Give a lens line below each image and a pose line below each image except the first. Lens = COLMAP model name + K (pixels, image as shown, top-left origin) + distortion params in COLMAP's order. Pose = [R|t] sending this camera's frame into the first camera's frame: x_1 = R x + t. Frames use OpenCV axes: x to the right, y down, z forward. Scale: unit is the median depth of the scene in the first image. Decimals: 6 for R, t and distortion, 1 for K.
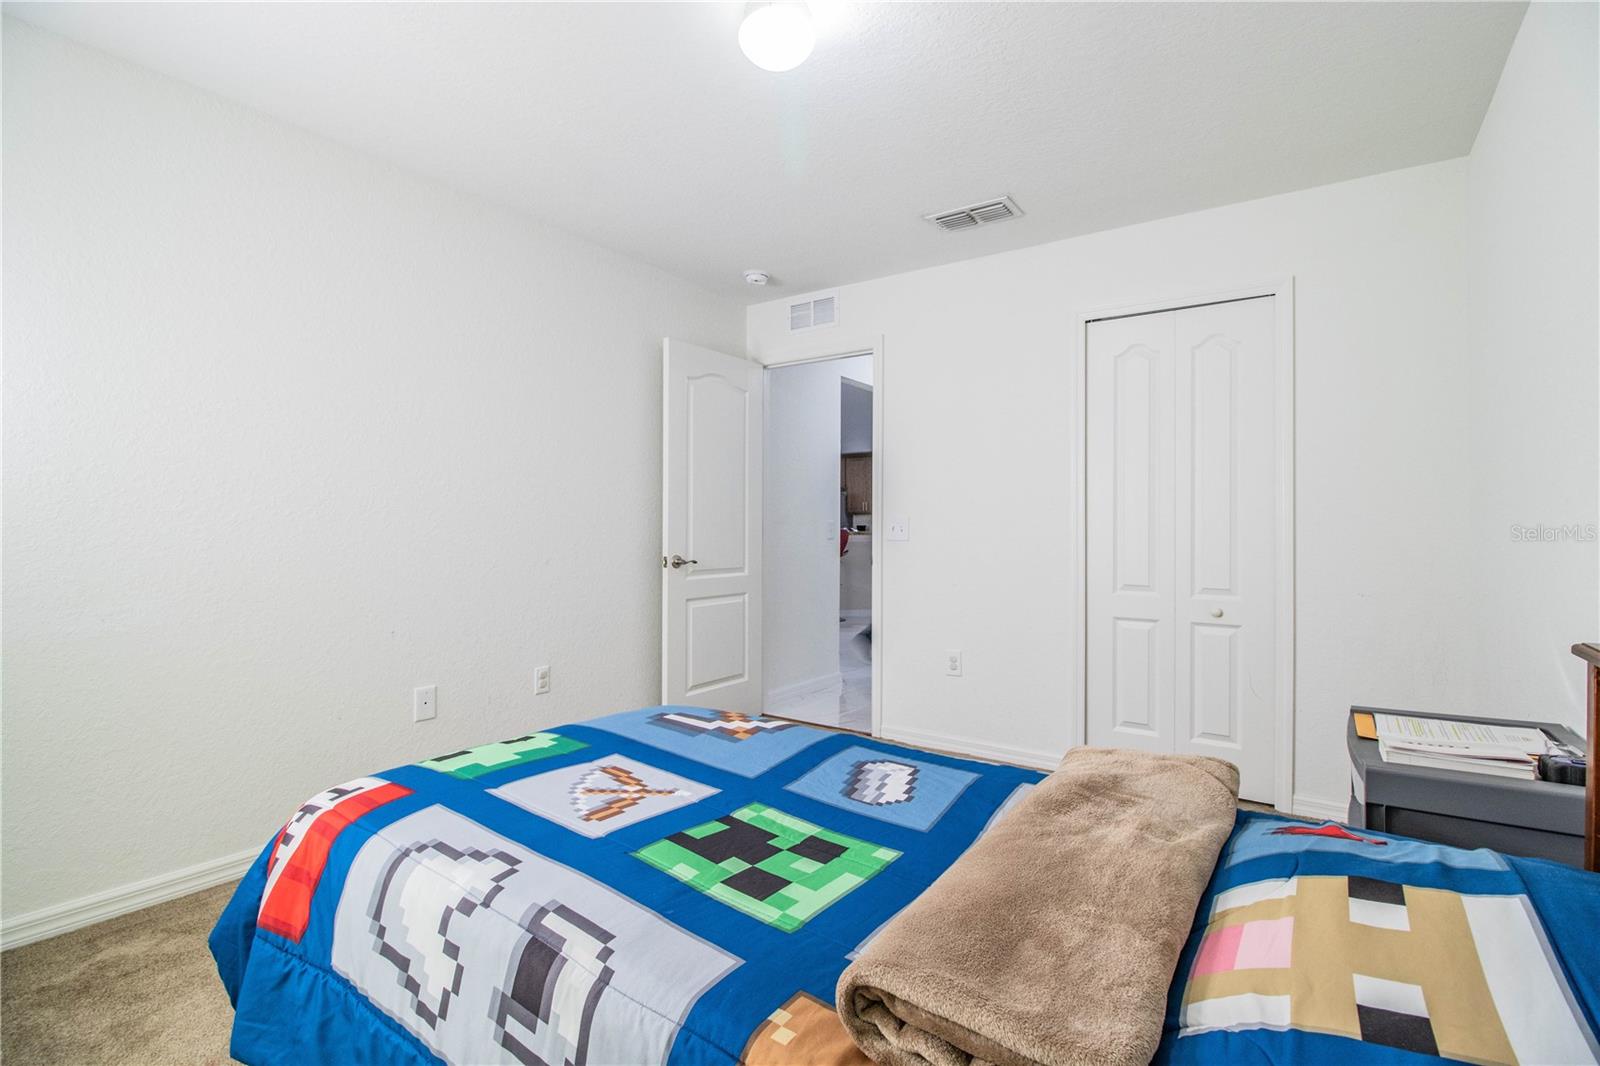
lens RADIAL K [[735.2, 0, 807.9], [0, 735.2, 525.0], [0, 0, 1]] dist [-0.018409, -0.003769]
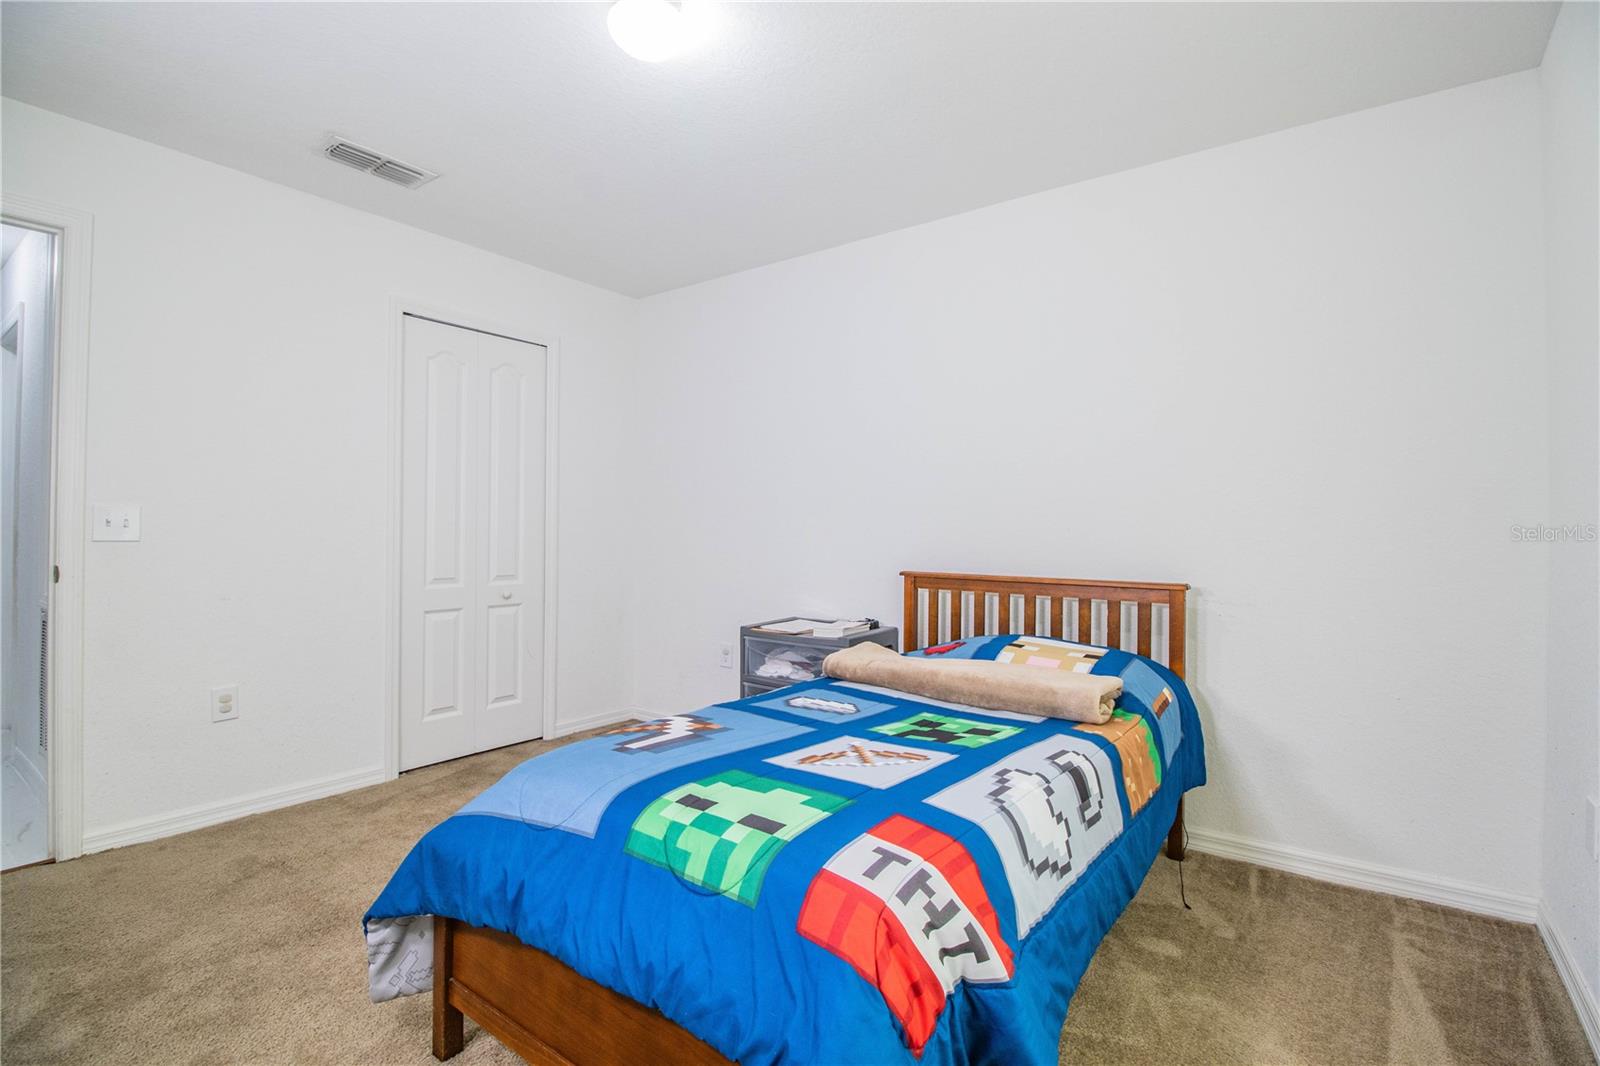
lens RADIAL K [[735.2, 0, 808.4], [0, 735.2, 534.8], [0, 0, 1]] dist [-0.018409, -0.003769]
pose [[0.045192, -0.013045, 0.998893, -1.371971], [-0.012103, 0.999834, 0.013605, -0.004117], [-0.998905, -0.012705, 0.045027, 0.996682]]
